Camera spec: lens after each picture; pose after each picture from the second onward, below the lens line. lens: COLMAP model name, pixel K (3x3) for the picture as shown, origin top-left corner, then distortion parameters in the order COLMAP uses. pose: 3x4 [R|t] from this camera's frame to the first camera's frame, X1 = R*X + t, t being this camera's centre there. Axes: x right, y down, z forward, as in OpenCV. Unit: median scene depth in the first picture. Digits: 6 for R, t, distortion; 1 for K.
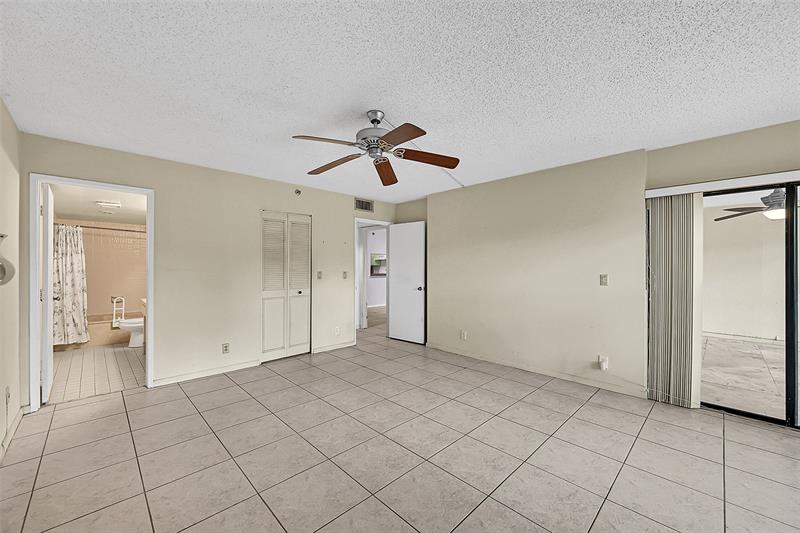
lens RADIAL K [[314.8, 0, 397.7], [0, 314.8, 267.8], [0, 0, 1]] dist [-0.001689, 0.000700]
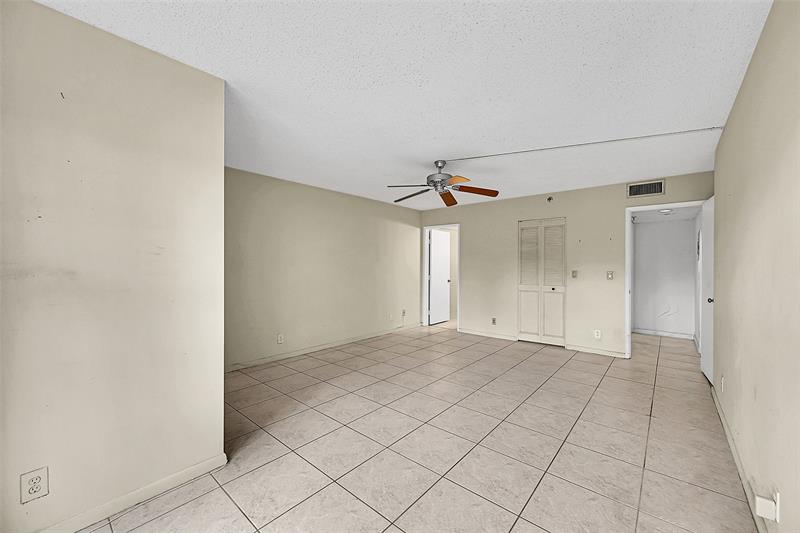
lens RADIAL K [[314.8, 0, 398.4], [0, 314.8, 266.5], [0, 0, 1]] dist [-0.001689, 0.000700]
pose [[0.082951, -0.001846, -0.996552, 1.132339], [-0.006463, 0.999976, -0.002391, 0.008132], [0.996533, 0.006639, 0.082937, 0.552961]]
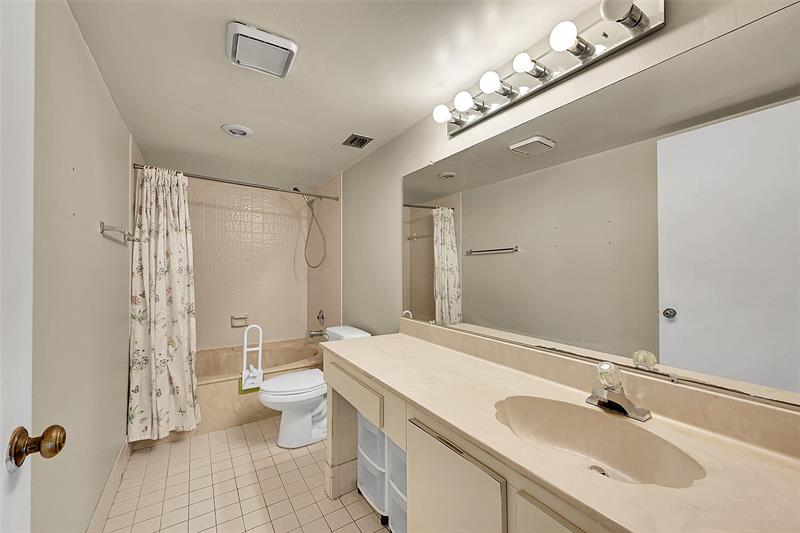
lens RADIAL K [[314.8, 0, 398.8], [0, 314.8, 266.8], [0, 0, 1]] dist [-0.001689, 0.000700]
pose [[0.977975, -0.008856, -0.208533, -0.609291], [0.006797, 0.999921, -0.010589, 0.013464], [0.208610, 0.008938, 0.977958, 0.619300]]
